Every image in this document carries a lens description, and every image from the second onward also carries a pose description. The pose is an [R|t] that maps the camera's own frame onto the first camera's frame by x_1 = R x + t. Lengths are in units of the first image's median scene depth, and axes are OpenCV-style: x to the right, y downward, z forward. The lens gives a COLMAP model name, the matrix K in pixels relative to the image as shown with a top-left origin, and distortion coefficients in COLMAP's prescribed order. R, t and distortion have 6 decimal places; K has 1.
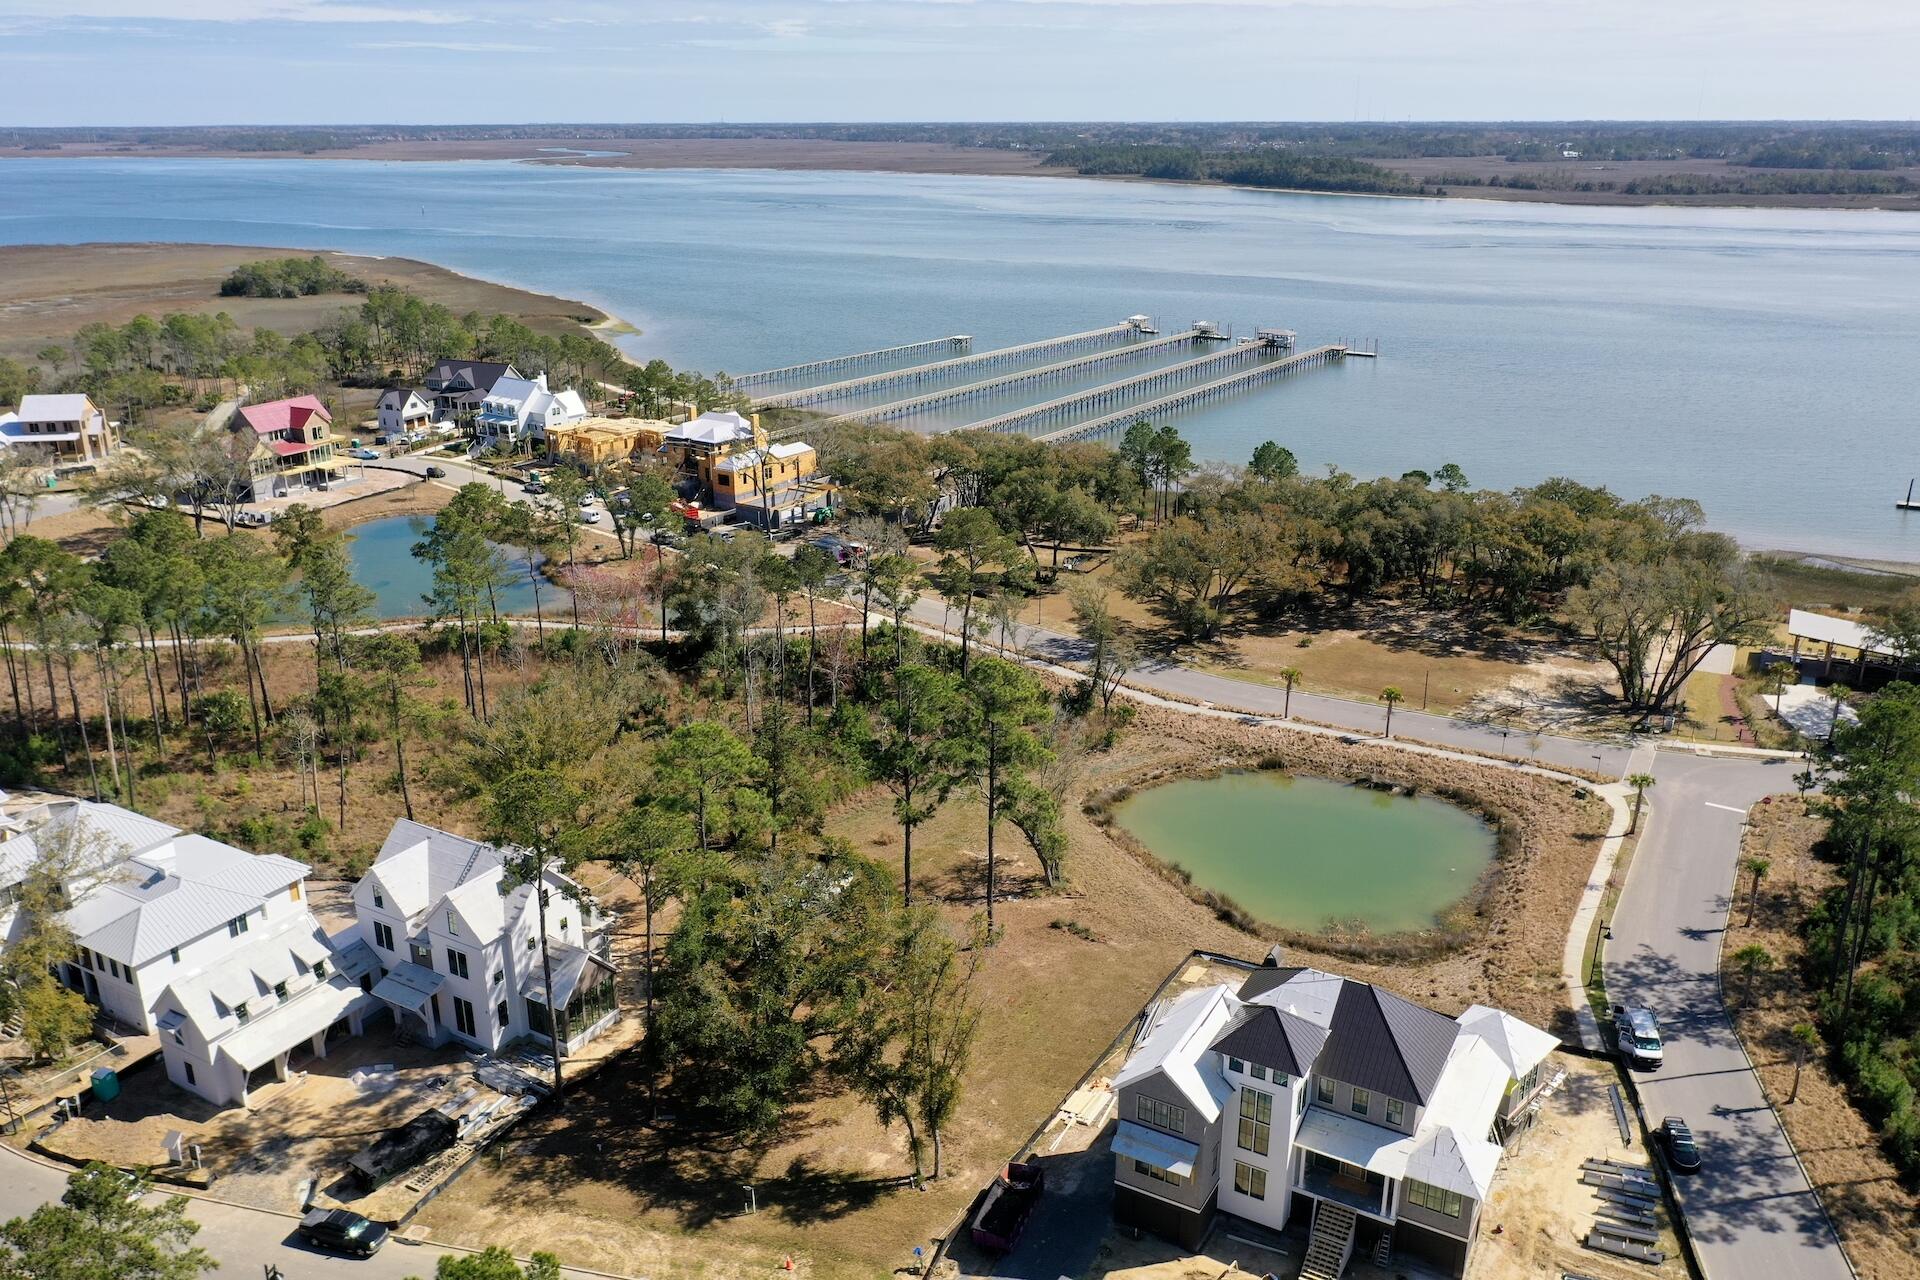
lens RADIAL K [[1511.5, 0, 962.2], [0, 1511.5, 631.9], [0, 0, 1]] dist [-0.006257, 0.003113]
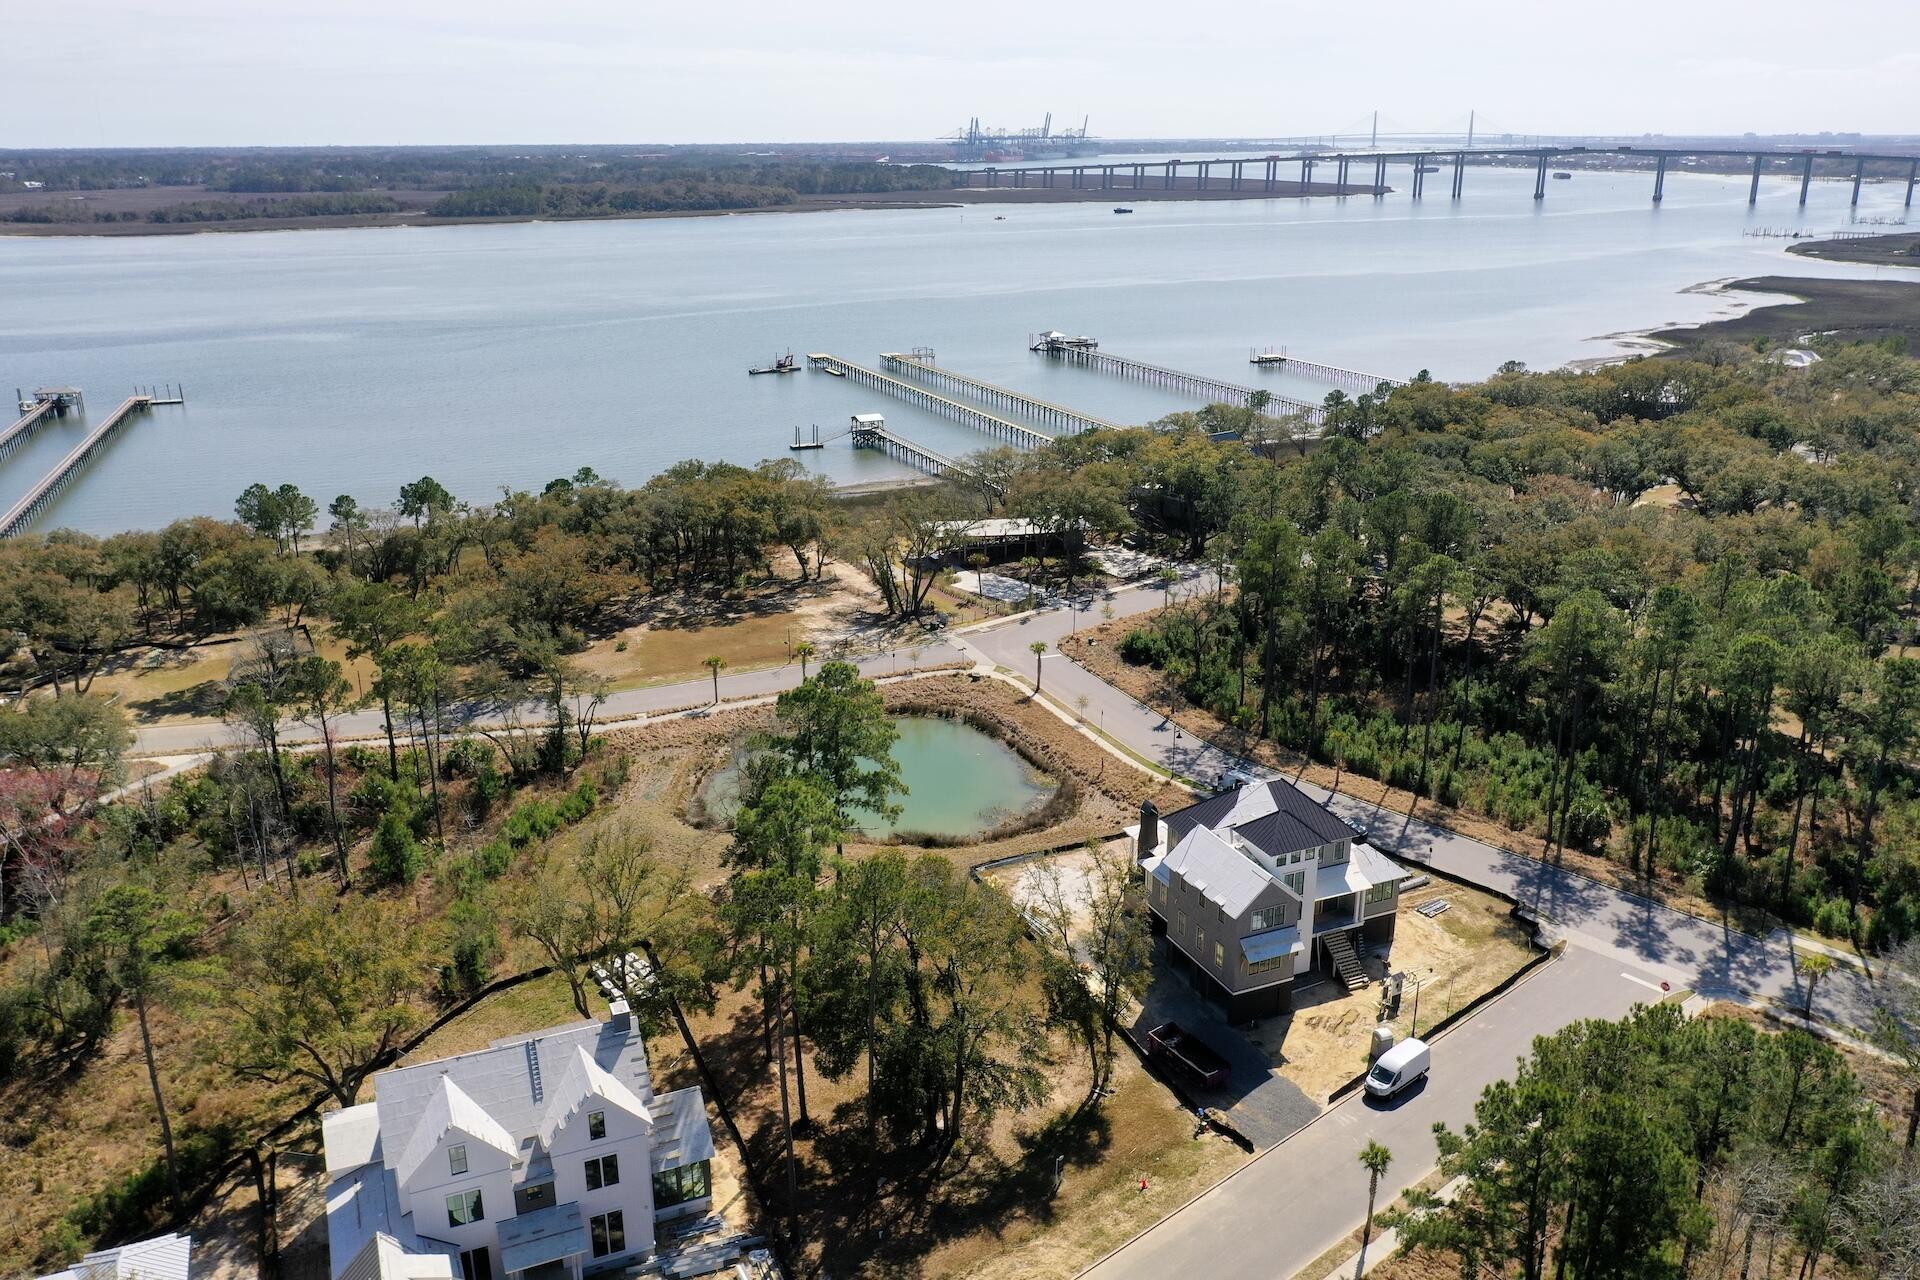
lens RADIAL K [[1505.4, 0, 960.0], [0, 1505.4, 640.0], [0, 0, 1]] dist [-0.008439, -0.000113]
pose [[0.587865, -0.254855, 0.767766, -0.685460], [0.262236, 0.957864, 0.117167, -0.091025], [-0.765276, 0.132457, 0.629927, 0.264742]]
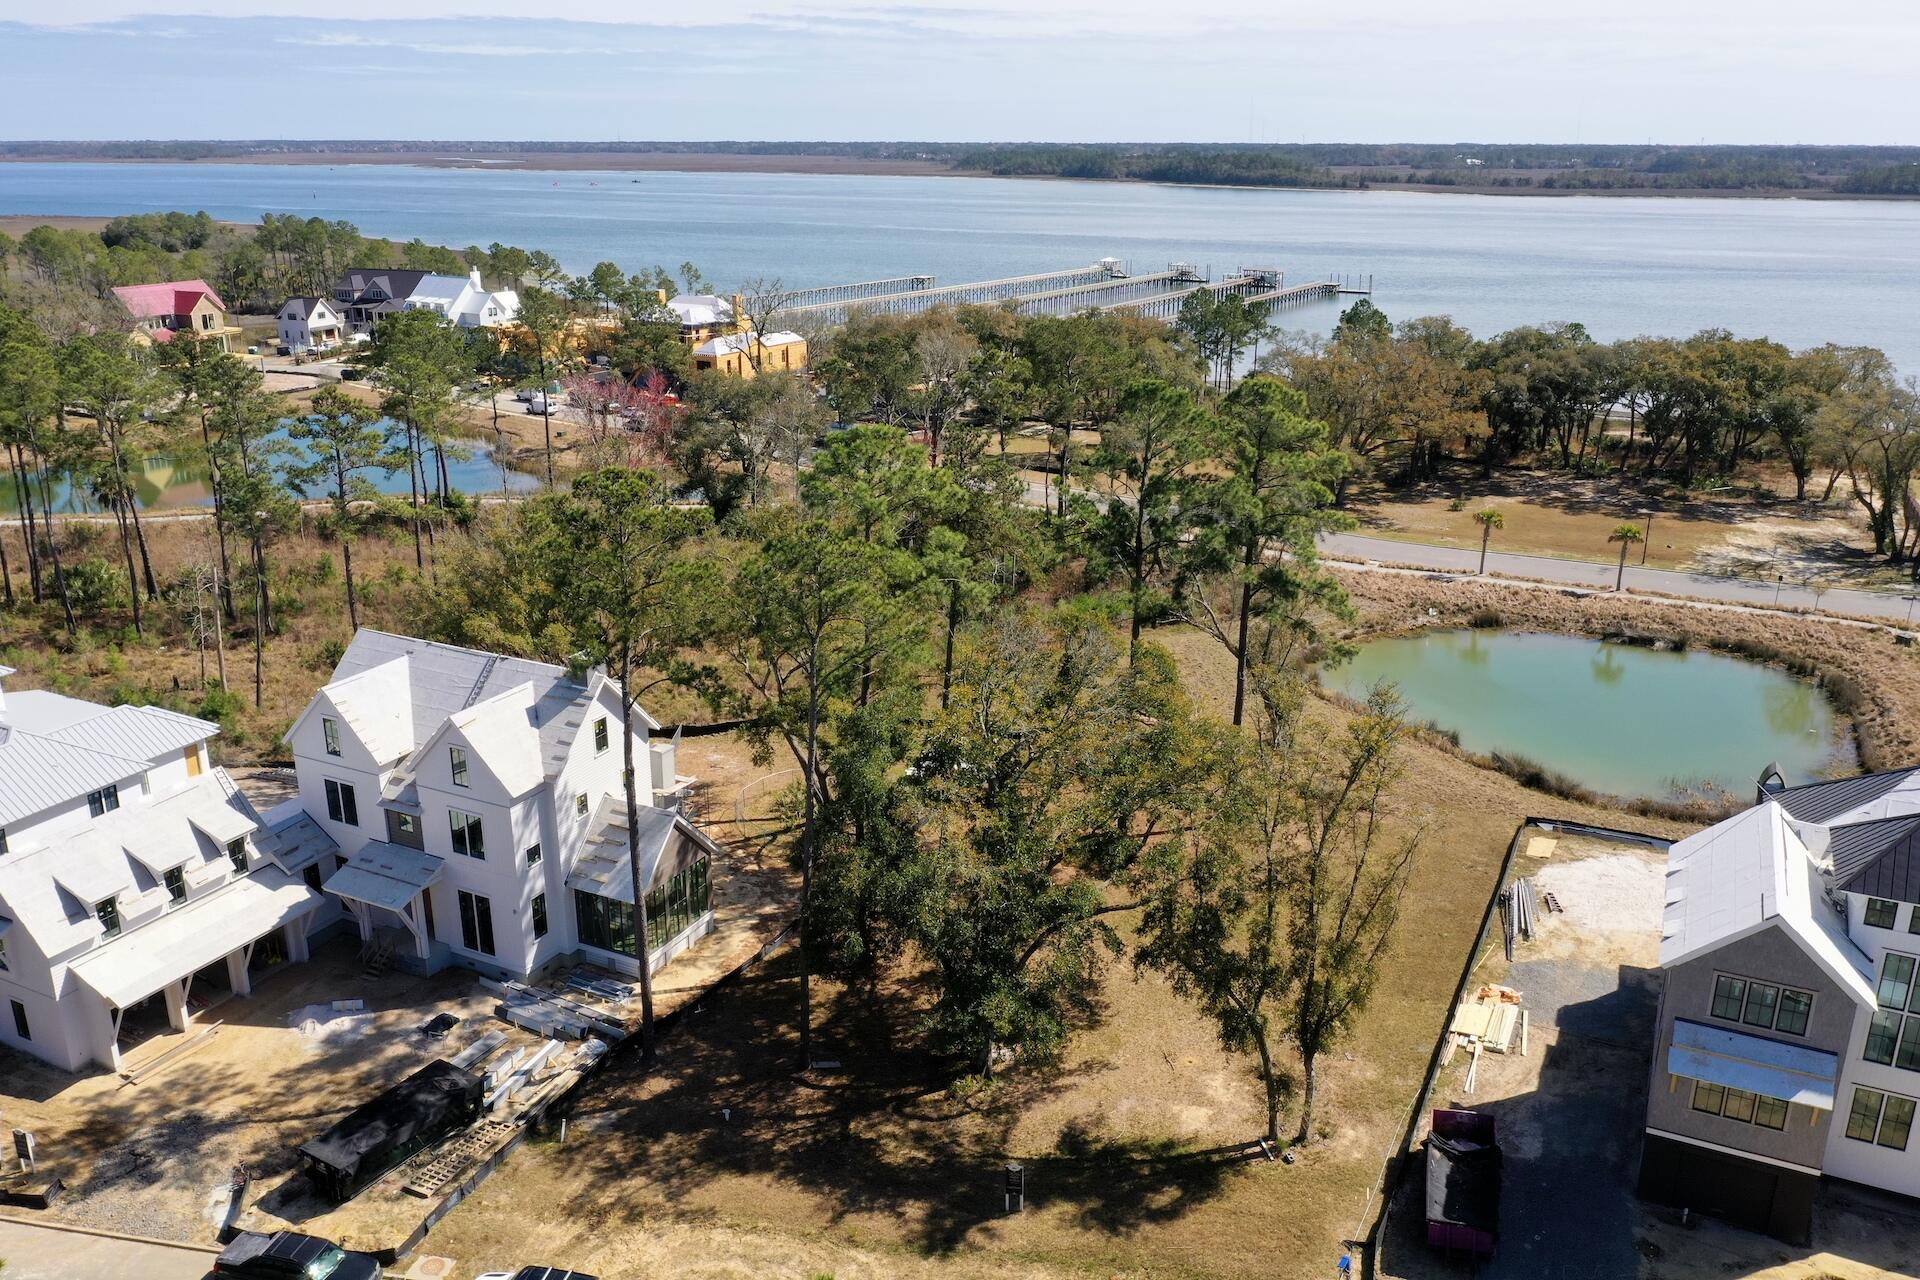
lens RADIAL K [[1505.4, 0, 960.0], [0, 1505.4, 640.0], [0, 0, 1]] dist [-0.008439, -0.000113]
pose [[0.997867, -0.016034, 0.063274, -0.149653], [0.016701, 0.999810, -0.010021, 0.131867], [-0.063101, 0.011056, 0.997946, 0.325647]]
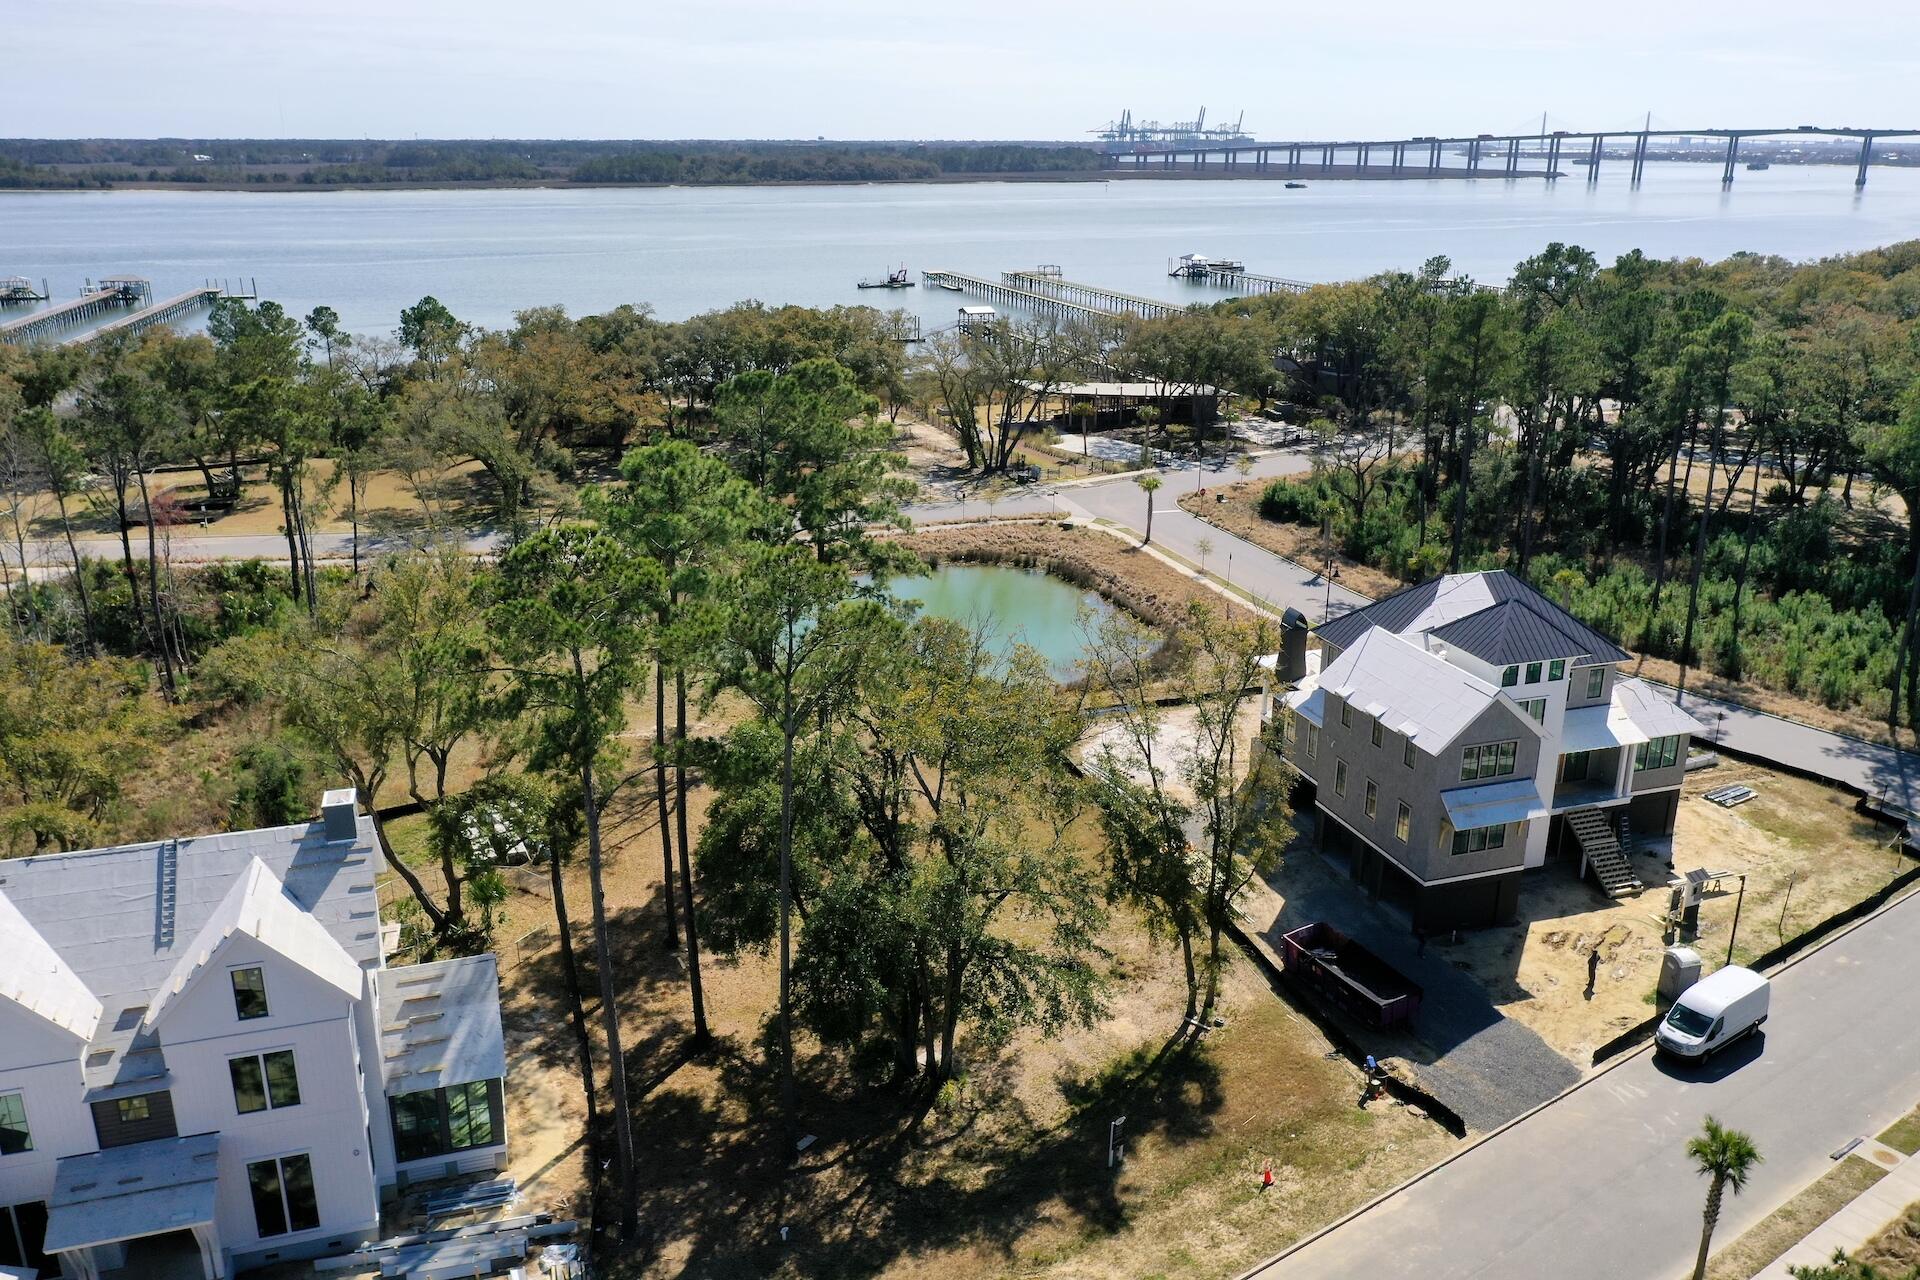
lens RADIAL K [[1505.4, 0, 960.0], [0, 1505.4, 640.0], [0, 0, 1]] dist [-0.008439, -0.000113]
pose [[0.663035, -0.229053, 0.712685, -0.428452], [0.235830, 0.967473, 0.091539, 0.089744], [-0.710471, 0.107379, 0.695486, 0.470333]]
